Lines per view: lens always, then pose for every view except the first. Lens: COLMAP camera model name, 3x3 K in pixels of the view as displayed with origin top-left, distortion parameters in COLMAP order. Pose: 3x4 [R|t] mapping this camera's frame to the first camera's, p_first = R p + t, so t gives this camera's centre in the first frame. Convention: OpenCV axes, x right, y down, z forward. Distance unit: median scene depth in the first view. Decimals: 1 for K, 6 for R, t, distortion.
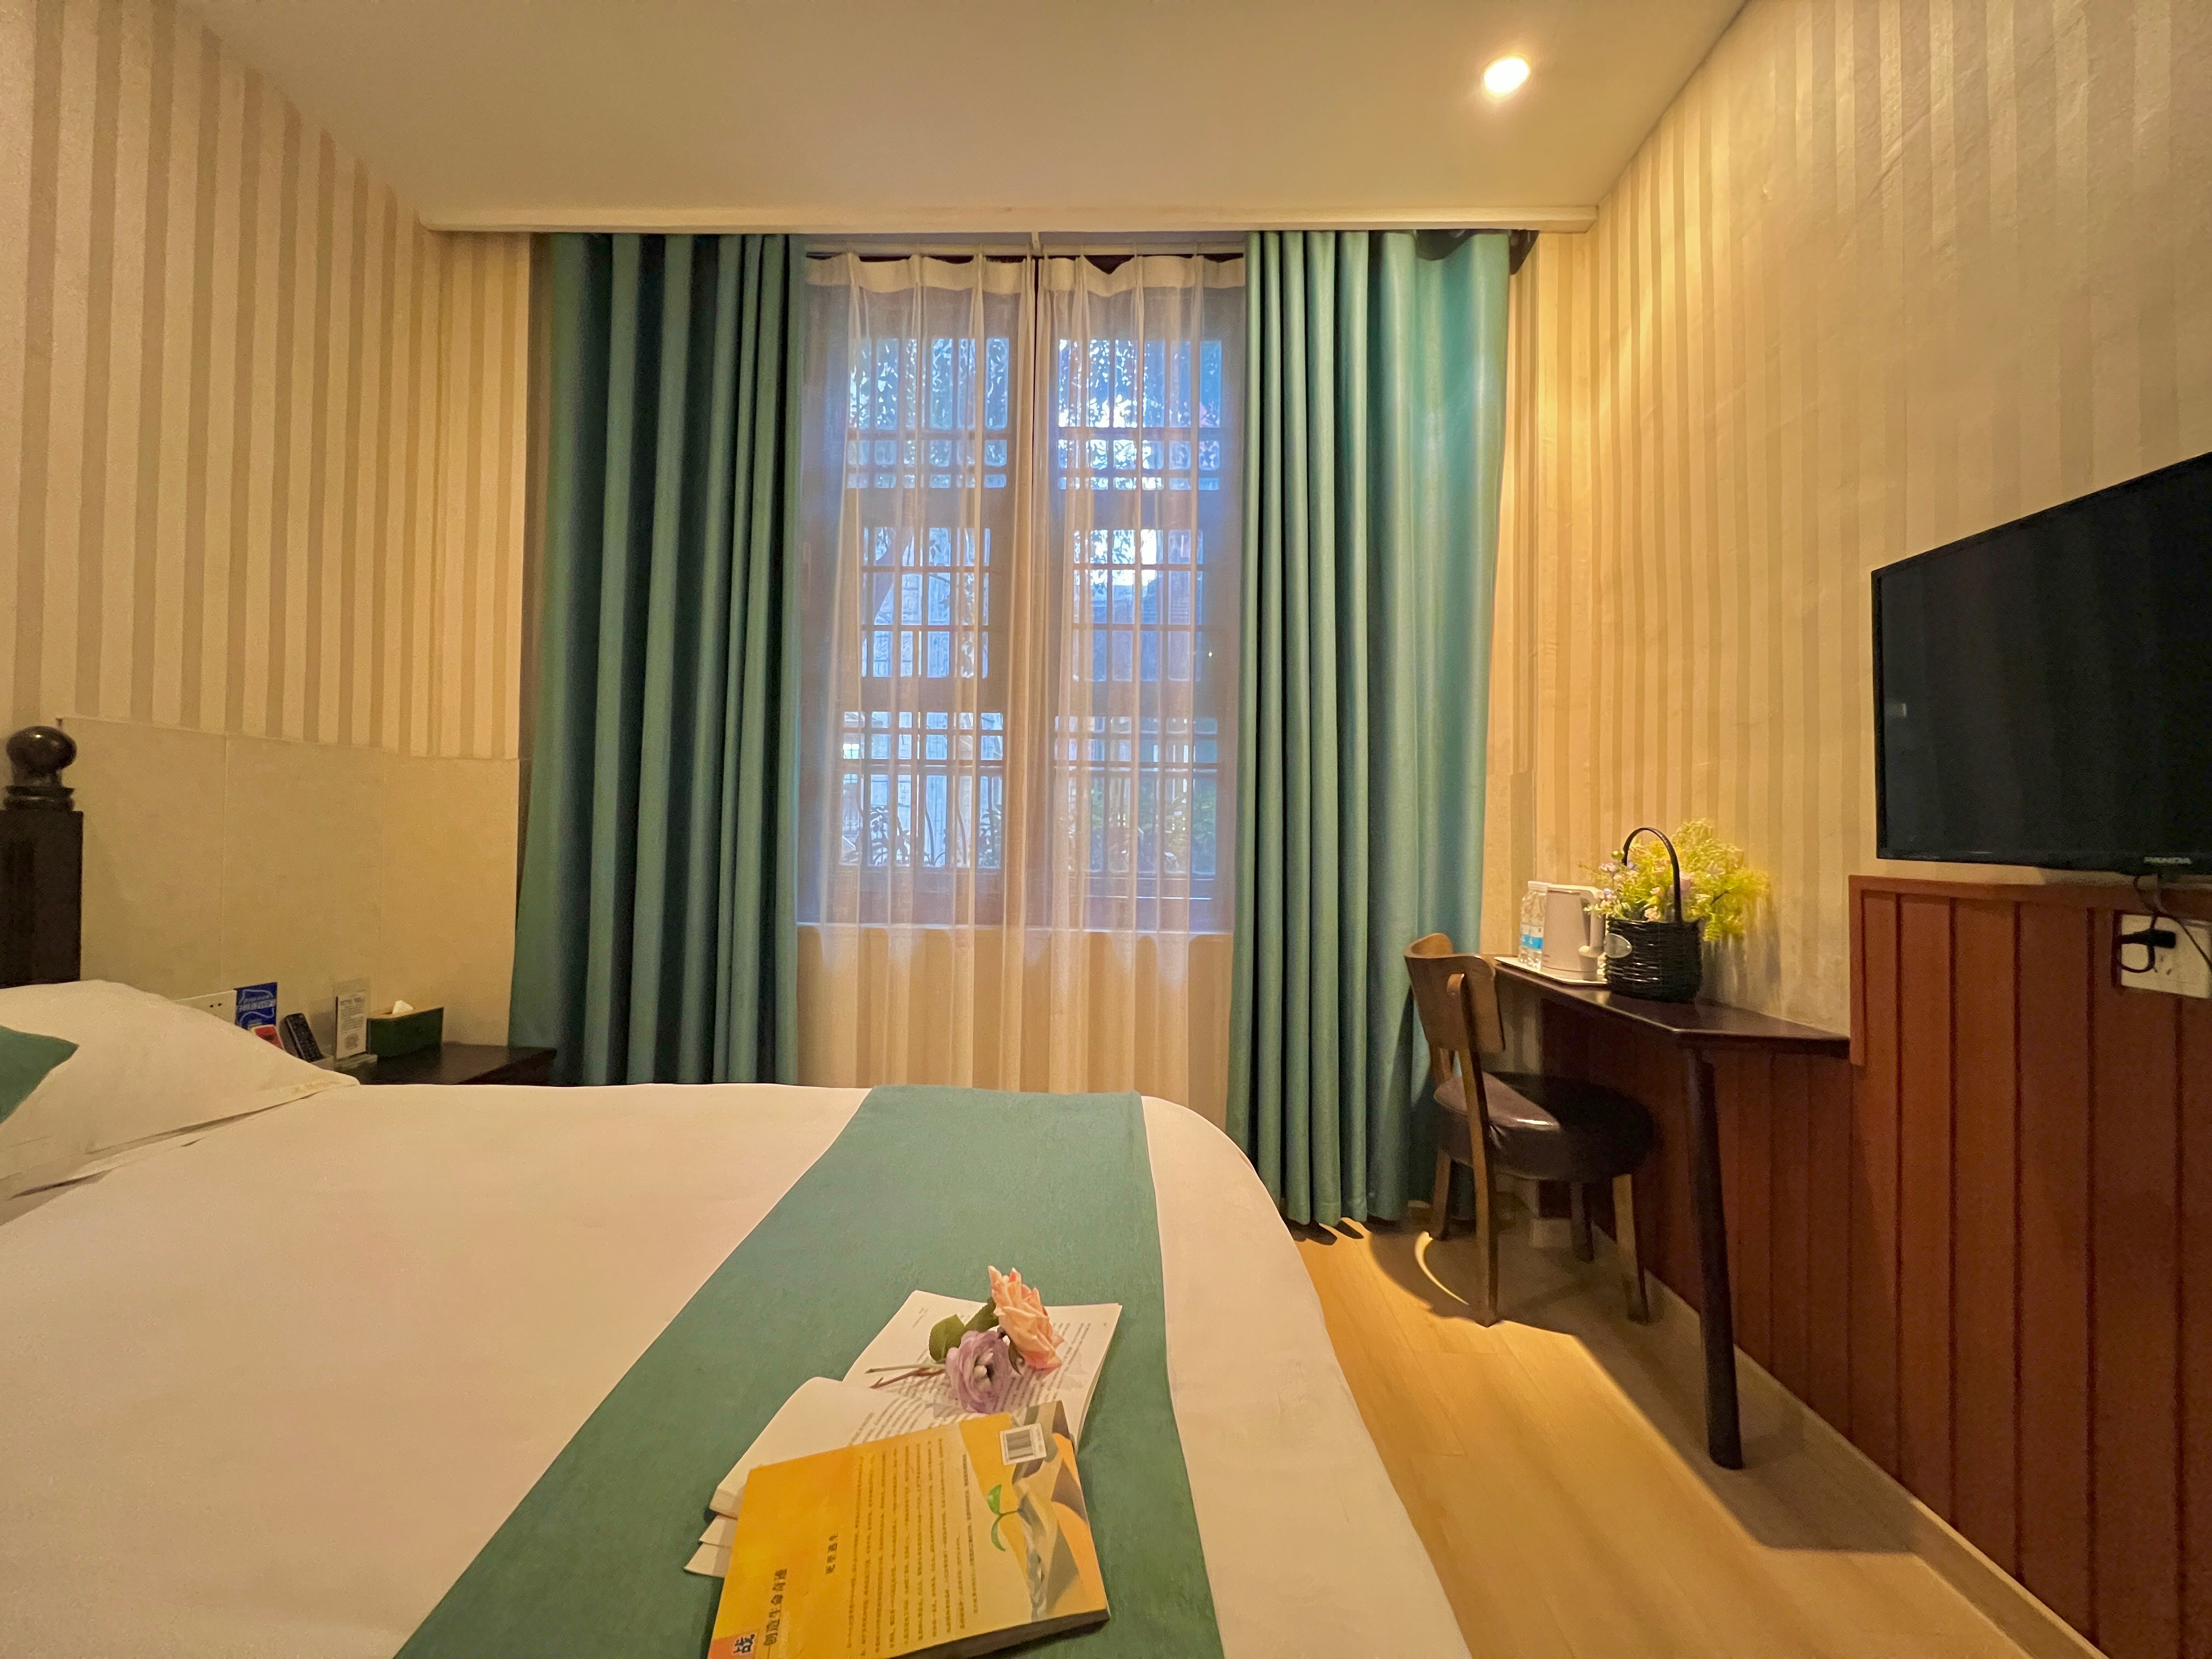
lens RADIAL K [[894.8, 0, 1112.0], [0, 894.8, 828.0], [0, 0, 1]] dist [-0.002766, 0.000593]
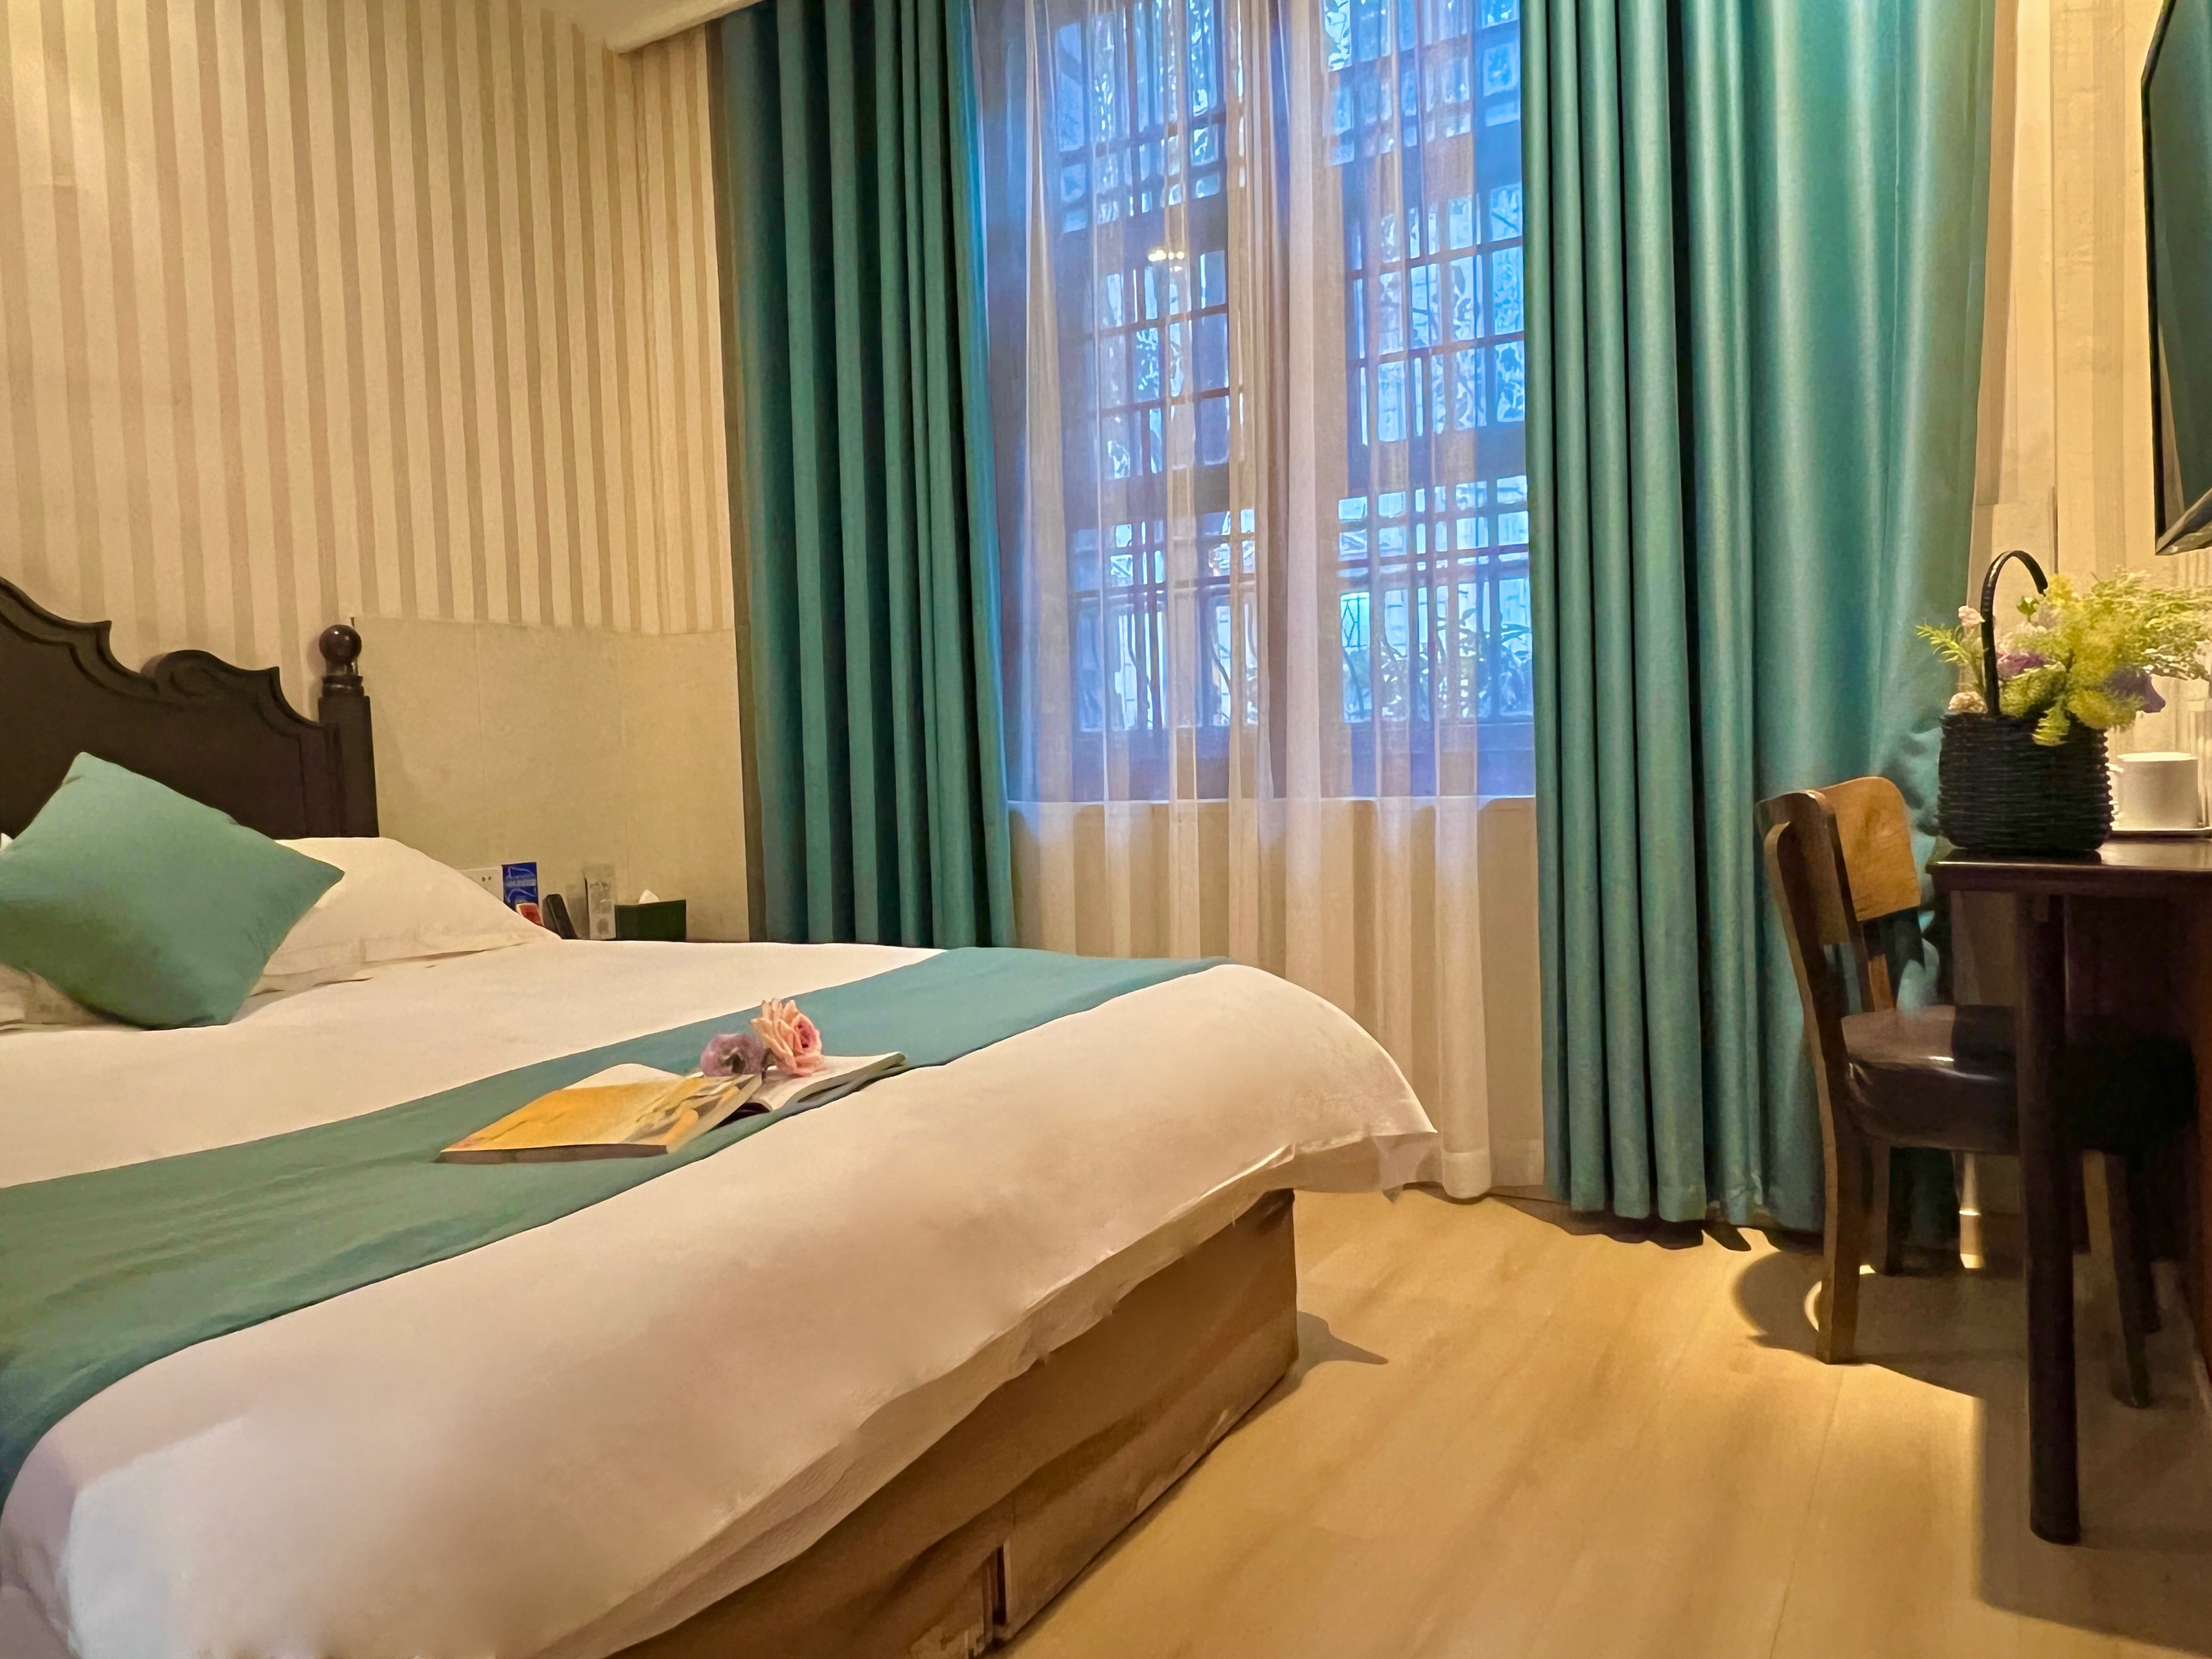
lens RADIAL K [[1453.8, 0, 1094.8], [0, 1453.8, 850.3], [0, 0, 1]] dist [-0.009280, 0.009266]
pose [[0.879482, -0.010657, -0.475812, 0.430062], [0.049628, 0.996353, 0.069415, 0.074614], [0.473337, -0.084663, 0.876803, -0.163313]]
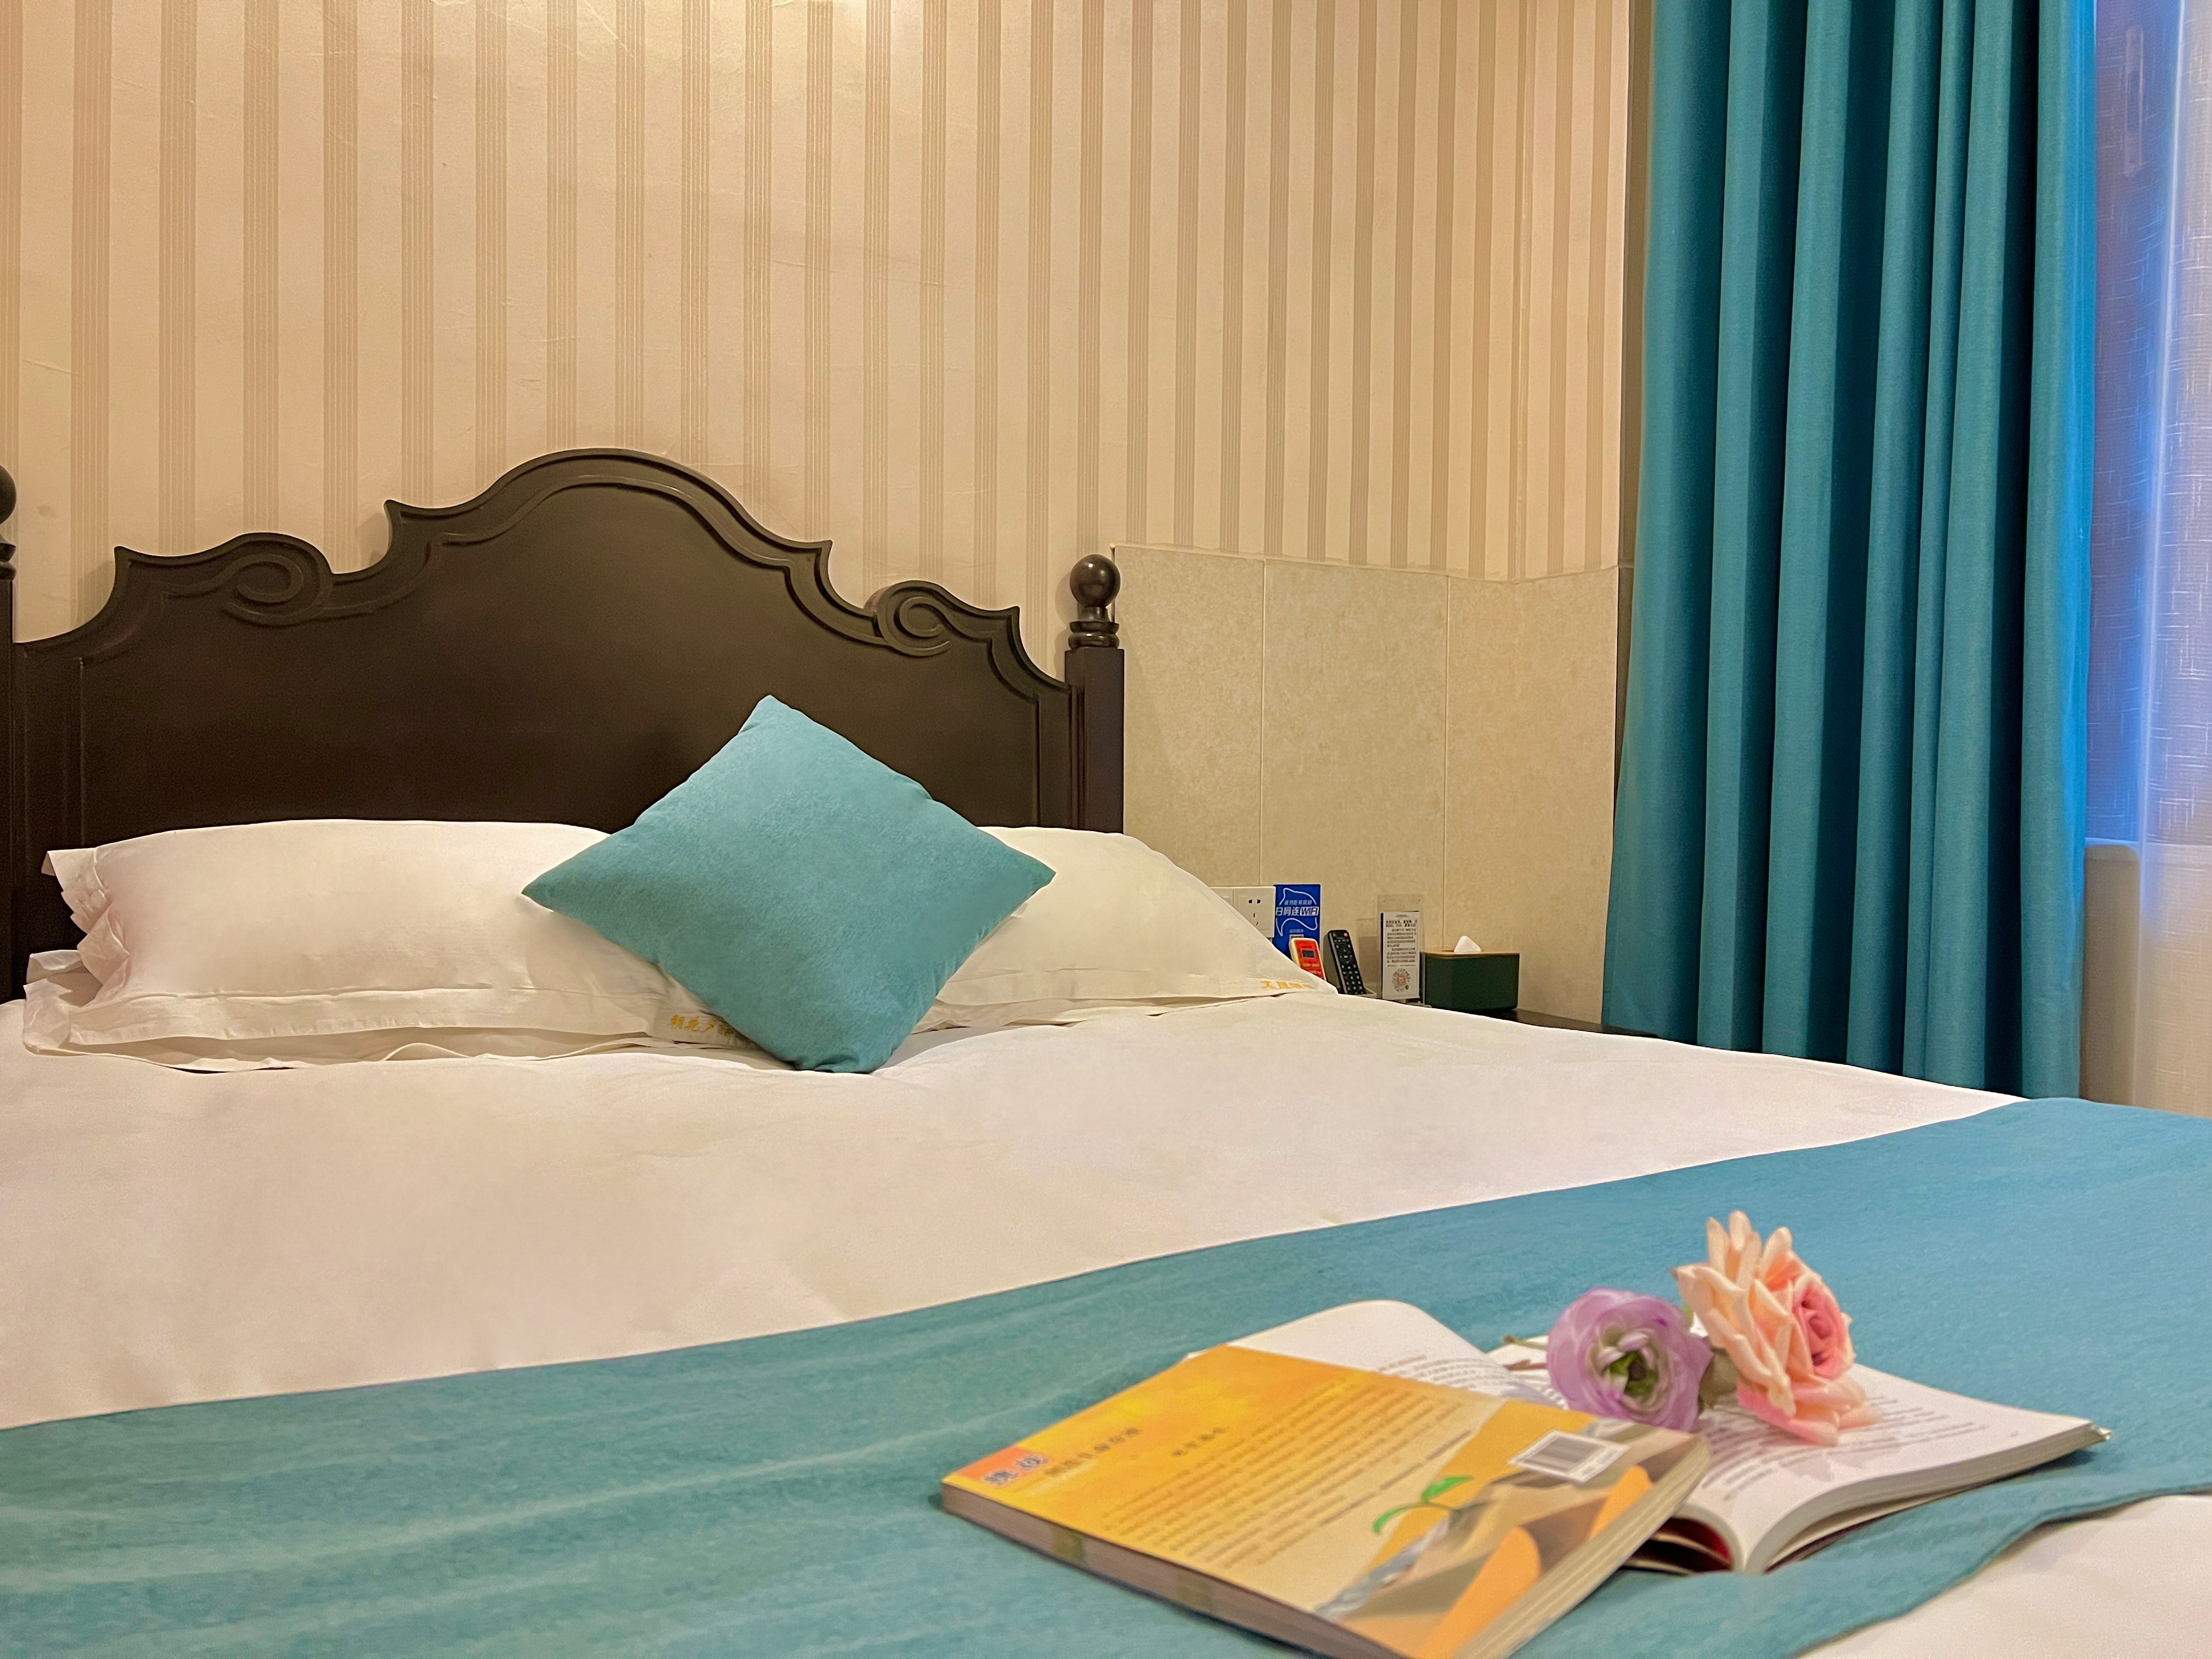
lens RADIAL K [[1661.3, 0, 1090.7], [0, 1661.3, 831.9], [0, 0, 1]] dist [0.056030, -0.068259]
pose [[0.521186, 0.010121, -0.853383, 0.168503], [0.004279, 0.999886, 0.014471, 0.106579], [0.853433, -0.011194, 0.521083, 0.098393]]
